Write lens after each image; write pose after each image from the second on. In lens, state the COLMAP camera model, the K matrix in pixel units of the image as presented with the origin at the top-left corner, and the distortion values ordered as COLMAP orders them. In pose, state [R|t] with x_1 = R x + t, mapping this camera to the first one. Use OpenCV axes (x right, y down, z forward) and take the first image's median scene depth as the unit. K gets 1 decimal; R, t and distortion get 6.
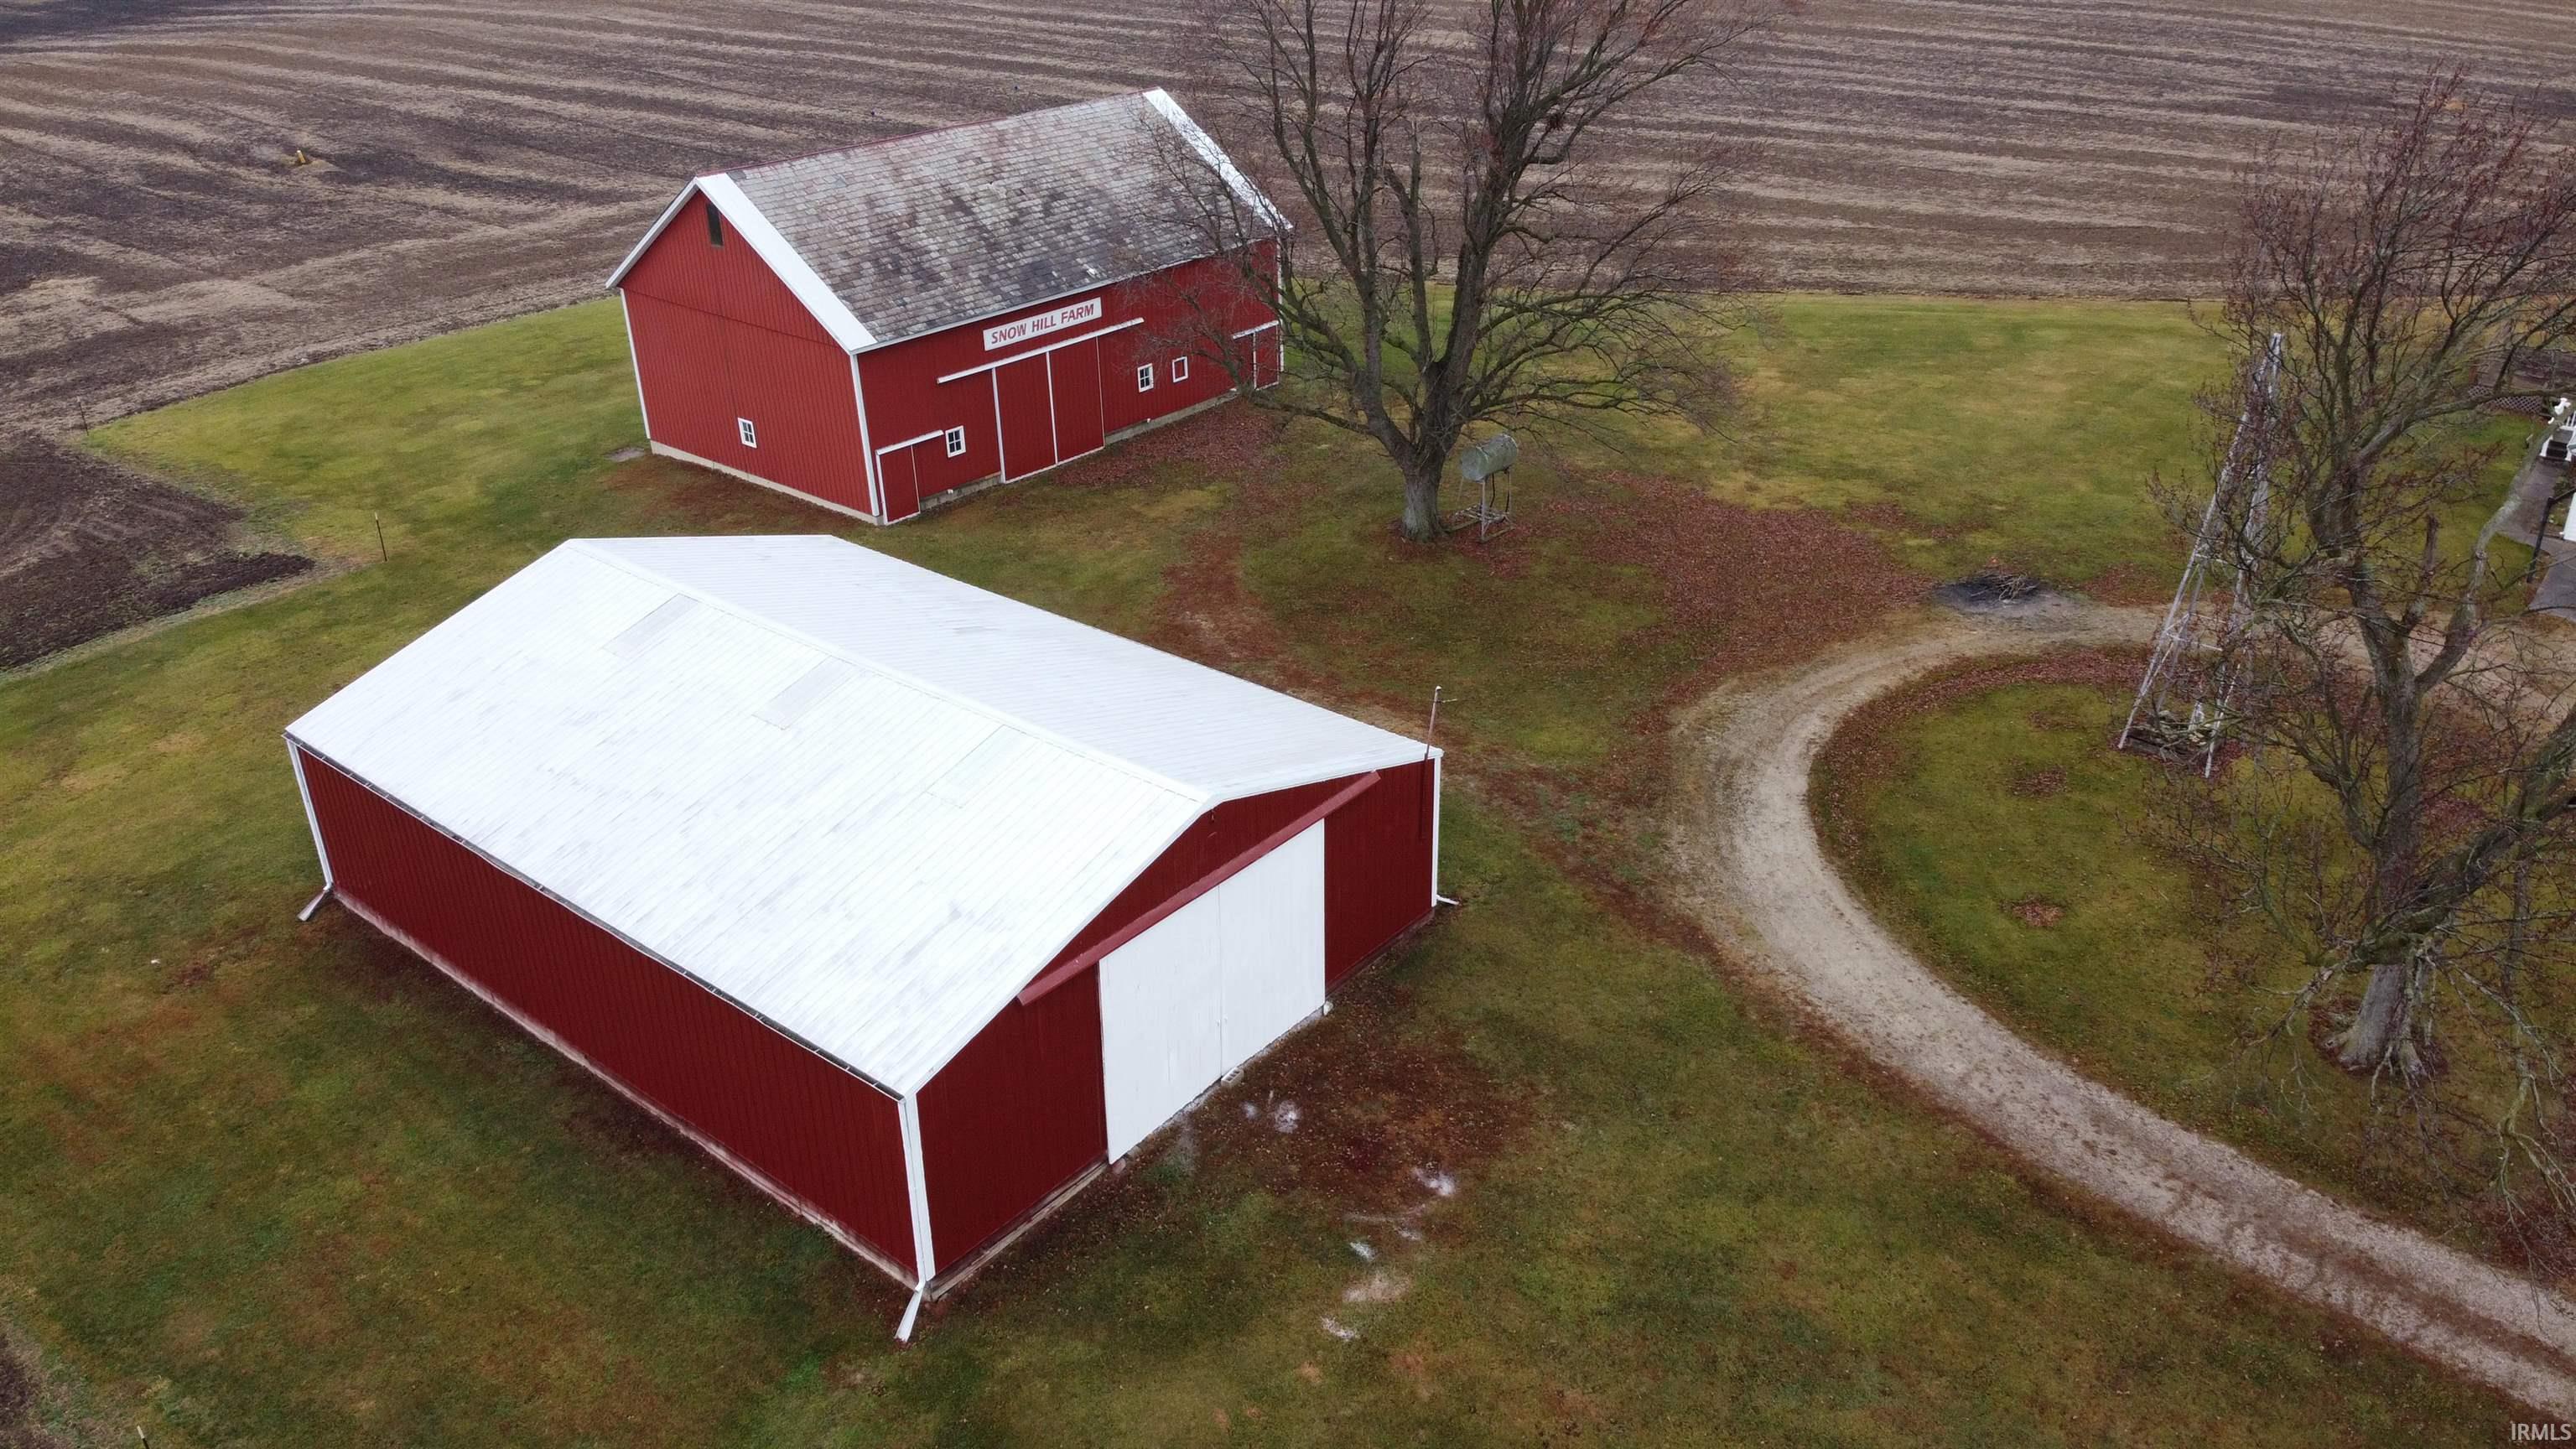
lens RADIAL K [[1827.5, 0, 1288.0], [0, 1827.5, 724.5], [0, 0, 1]] dist [0.044398, -0.003183]
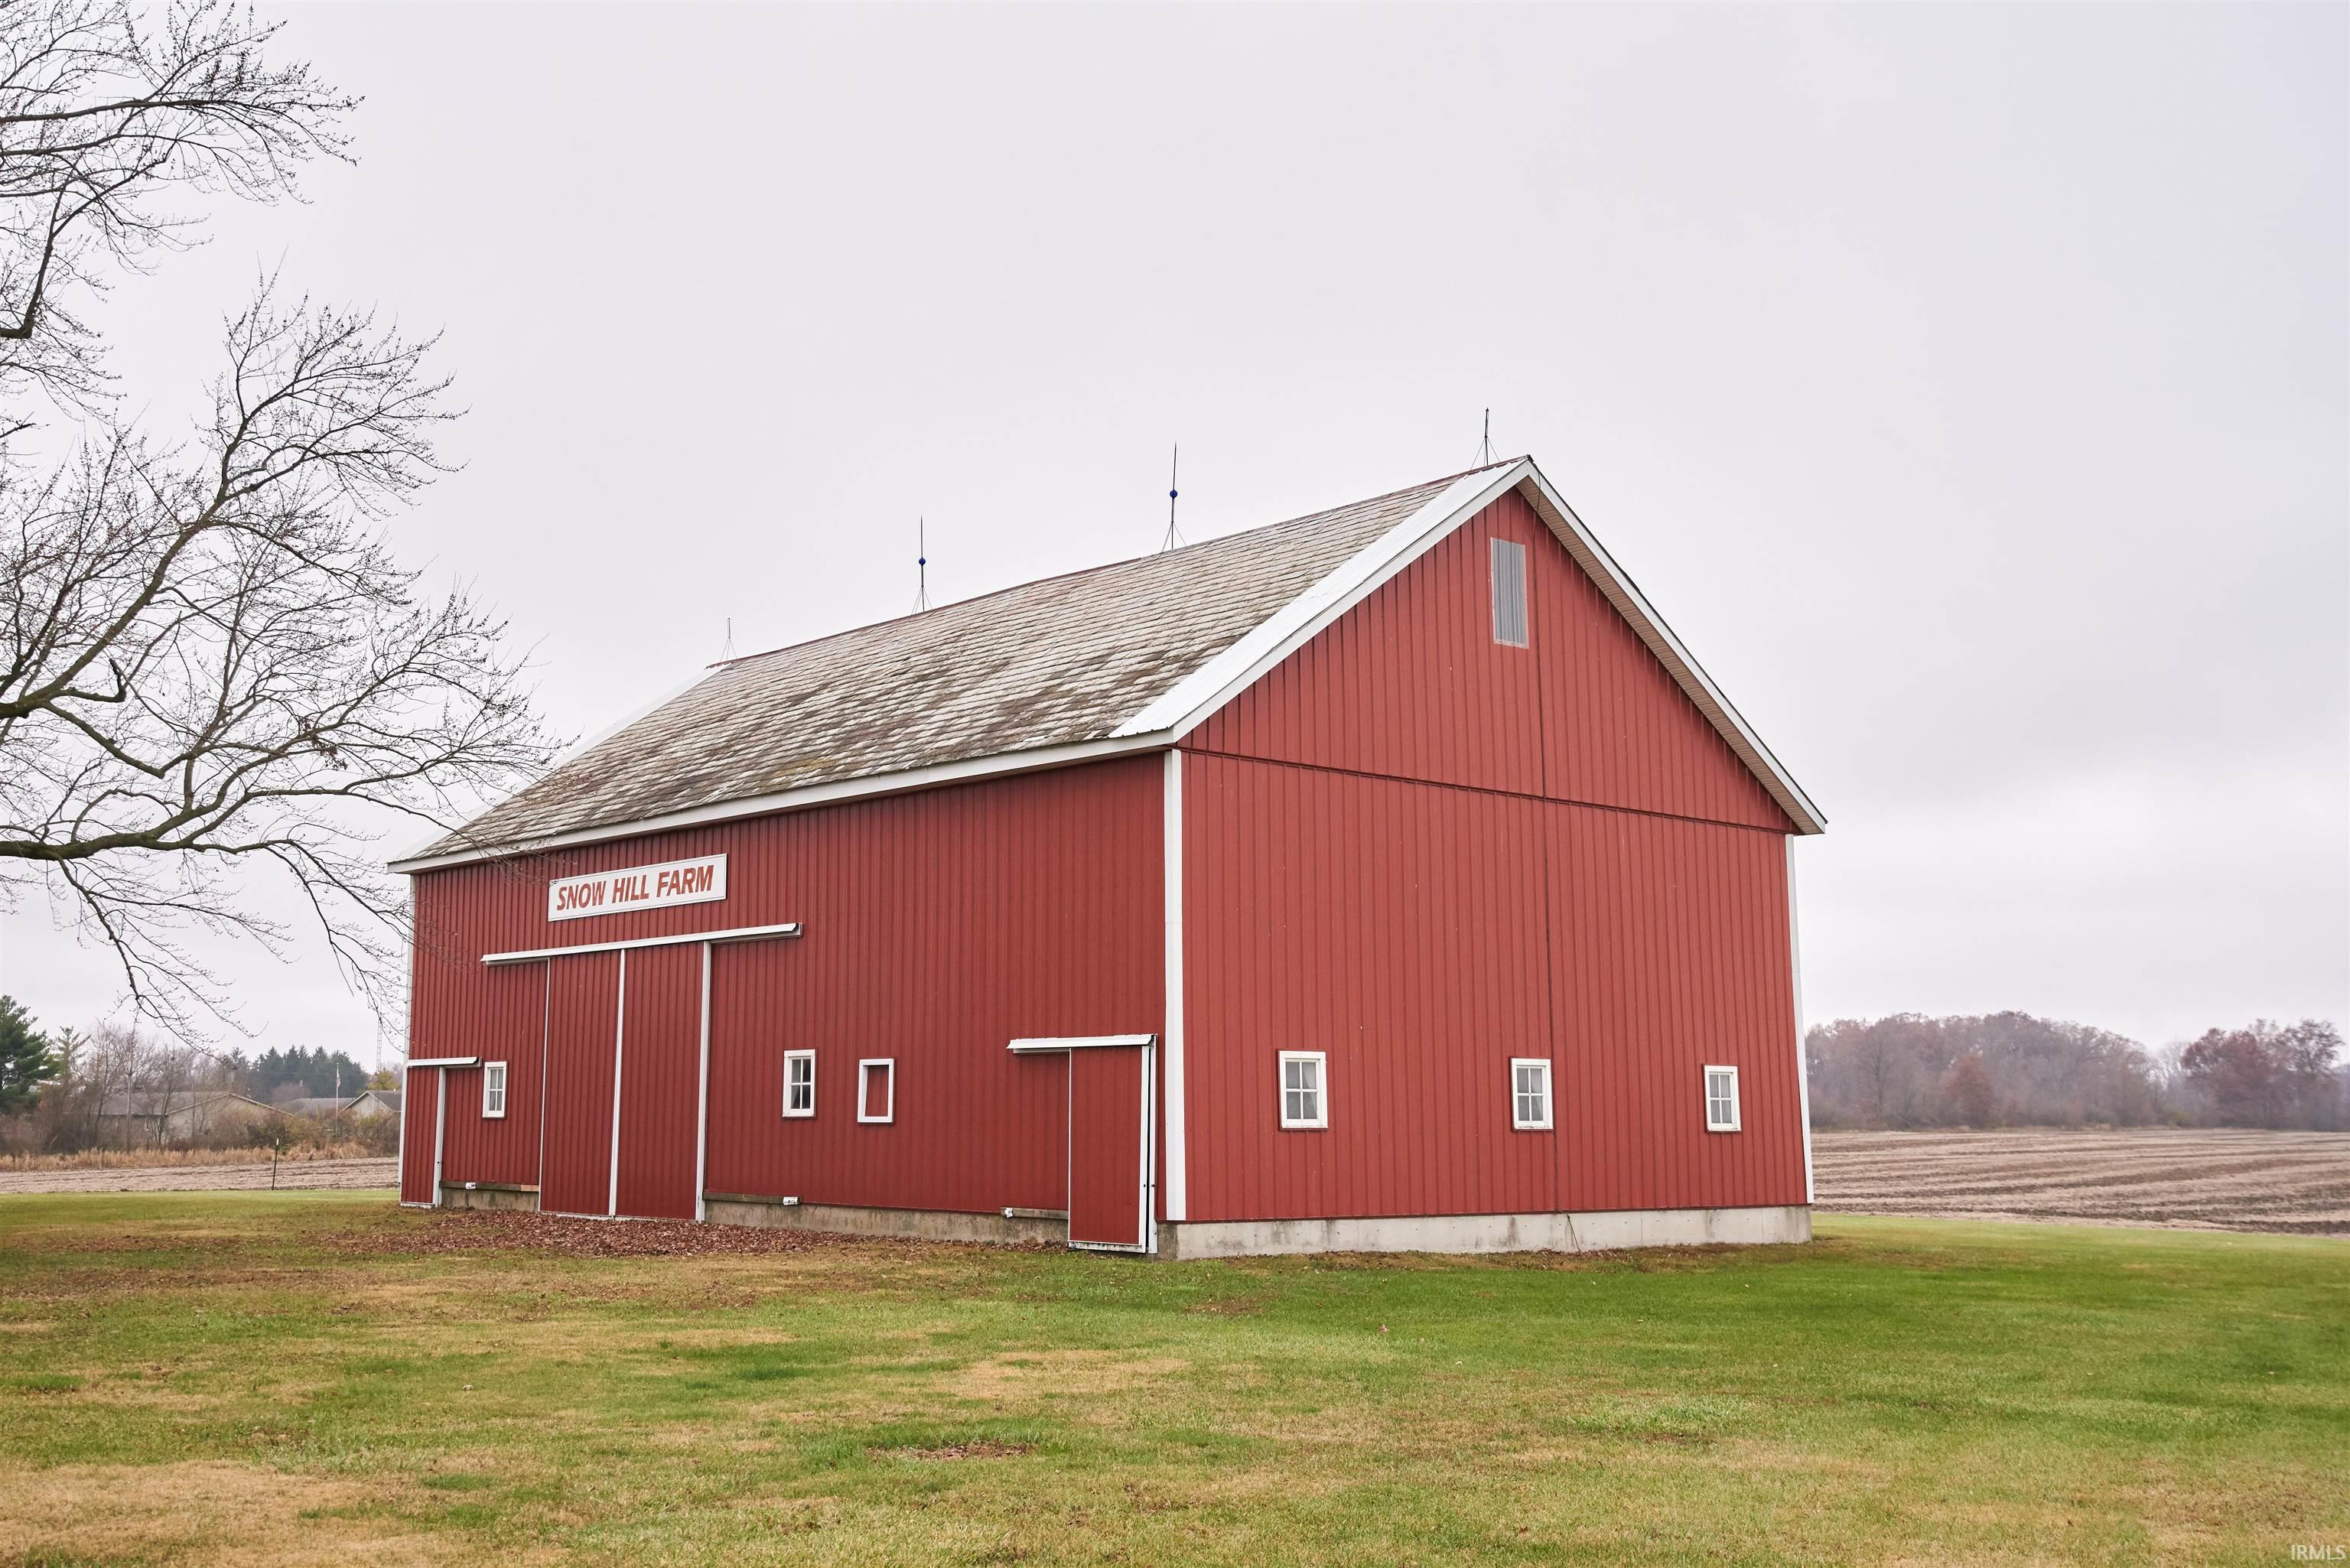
lens RADIAL K [[2304.2, 0, 1175.0], [0, 2304.2, 784.0], [0, 0, 1]] dist [-0.003009, 0.003470]
pose [[-0.129418, -0.137146, -0.982060, 0.517895], [-0.474649, 0.878122, -0.060081, -0.333489], [0.870609, 0.458358, -0.178740, 1.485940]]
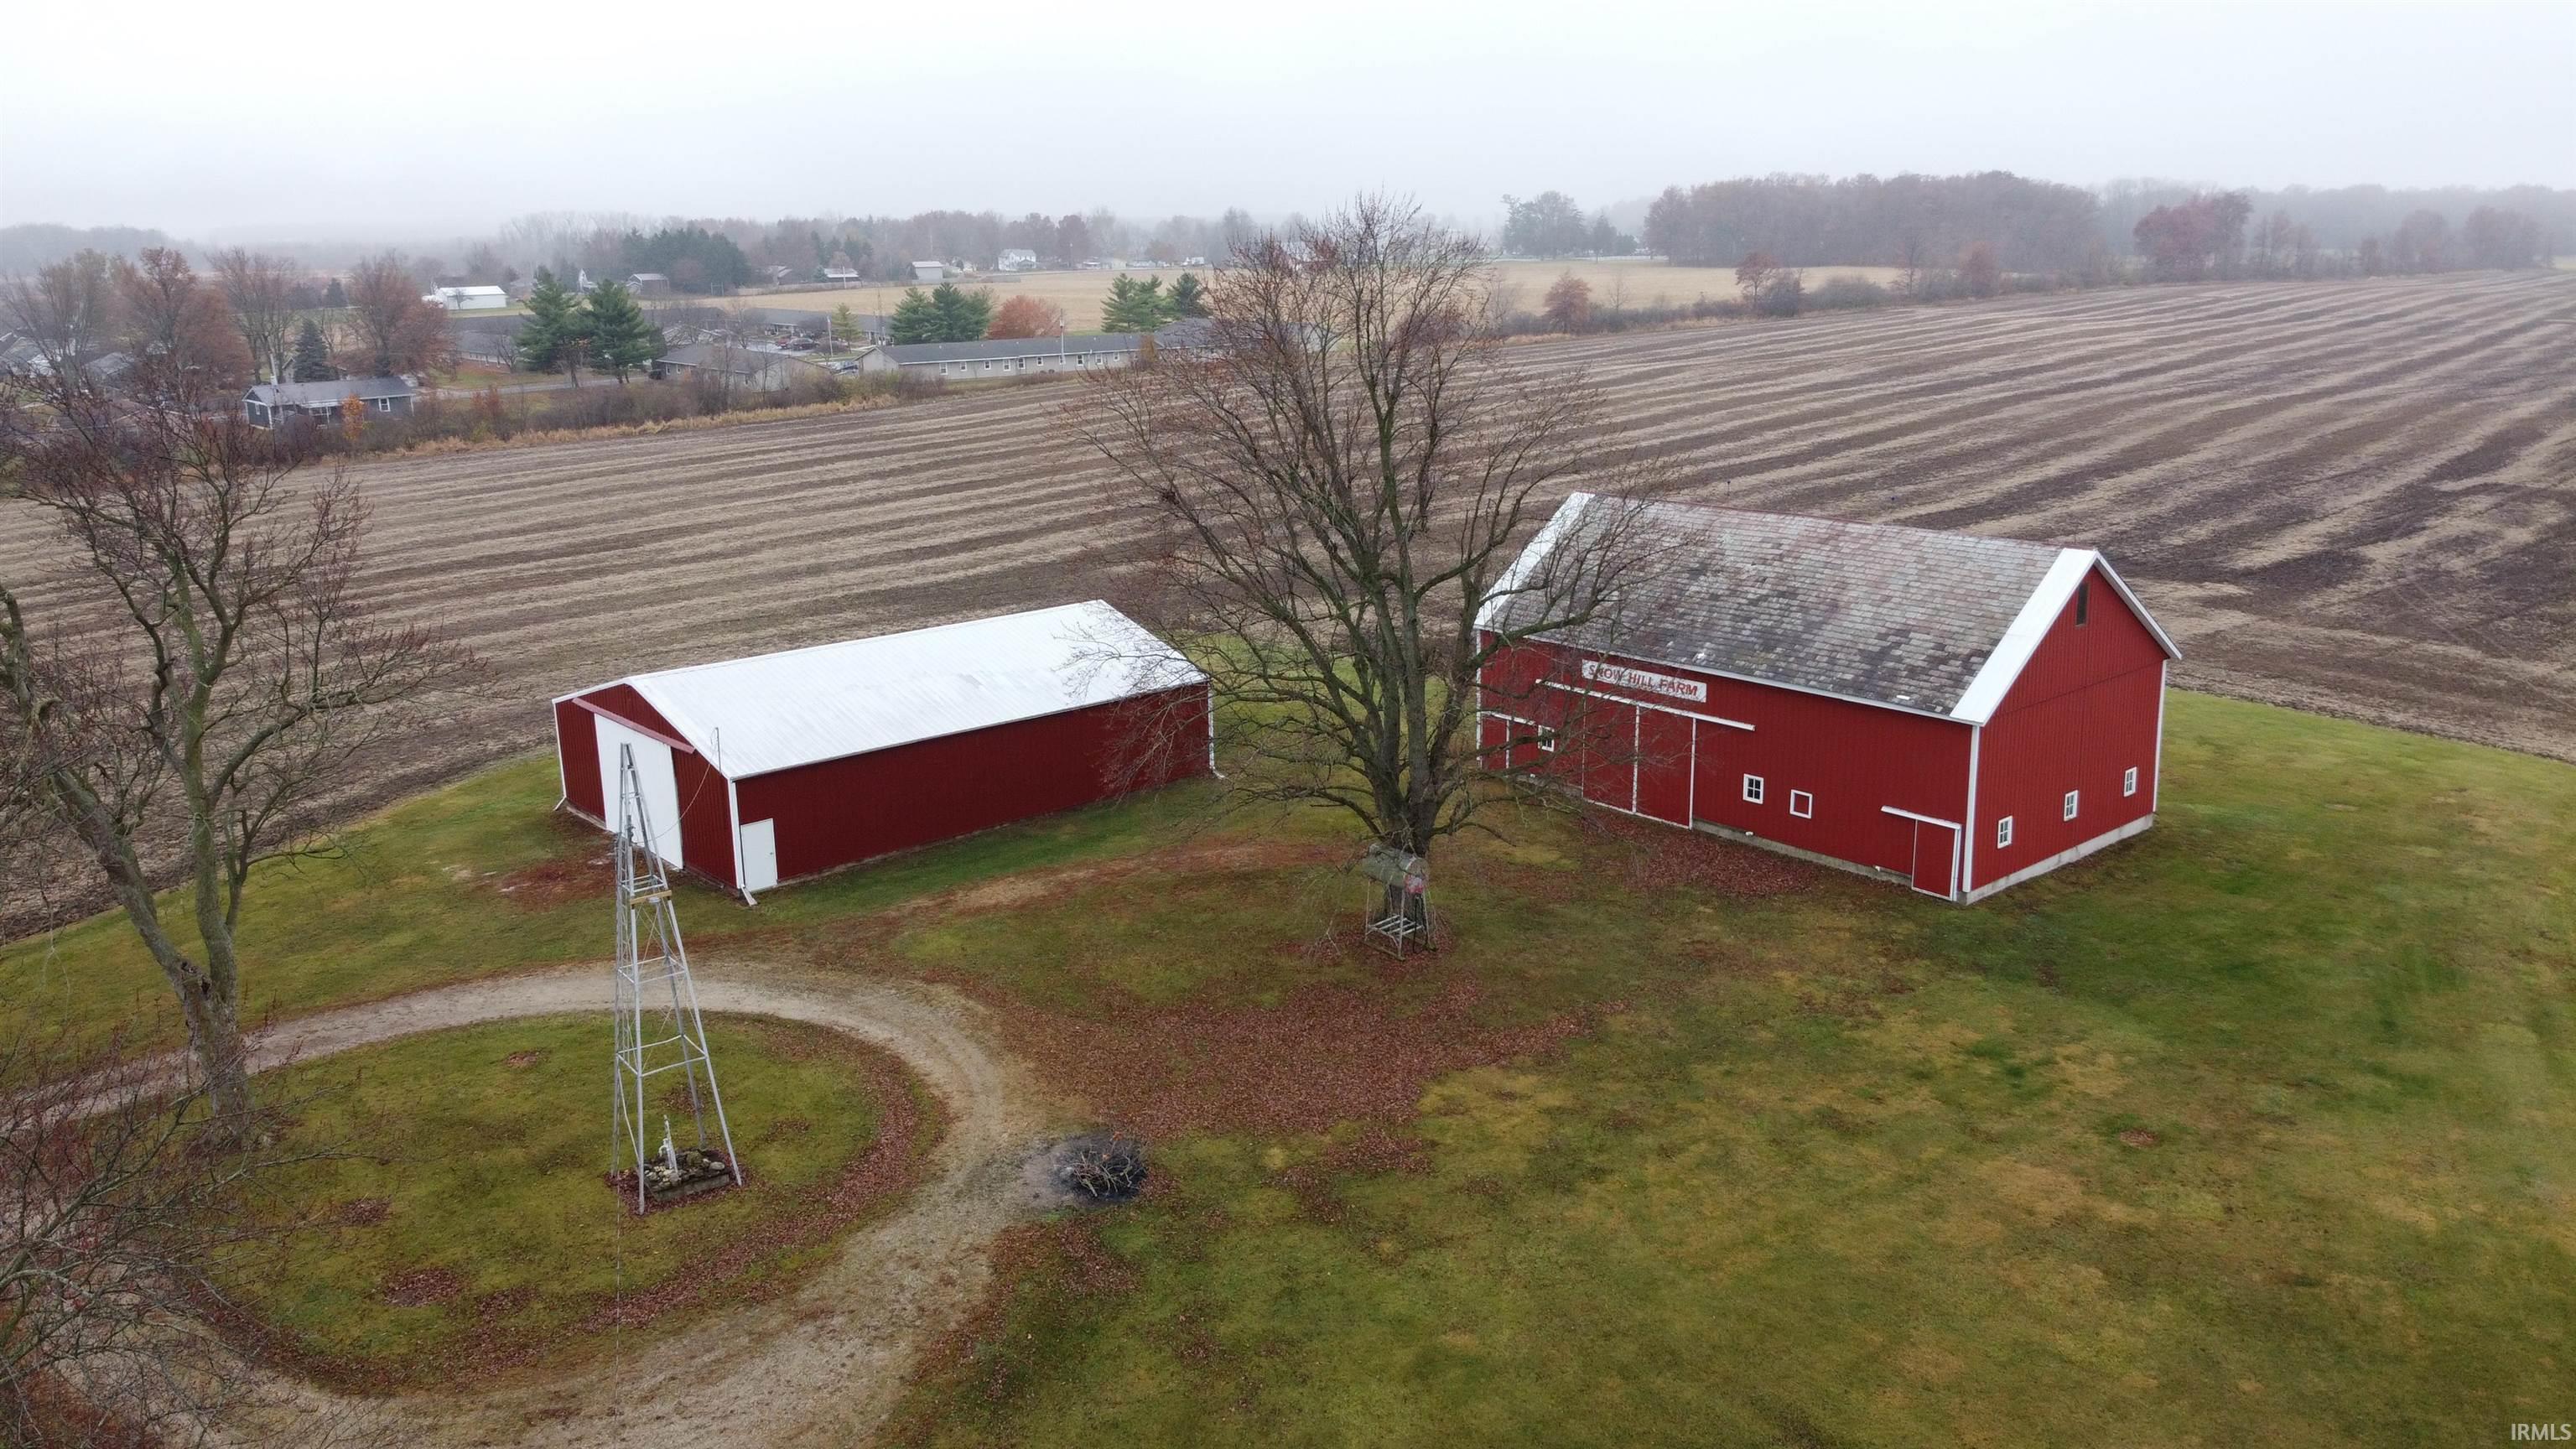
lens RADIAL K [[1827.5, 0, 1288.0], [0, 1827.5, 724.5], [0, 0, 1]] dist [0.044398, -0.003183]
pose [[-0.111028, 0.290344, -0.950460, 1.097746], [-0.452875, 0.836522, 0.308441, -0.526642], [0.884634, 0.464685, 0.038612, 0.973397]]
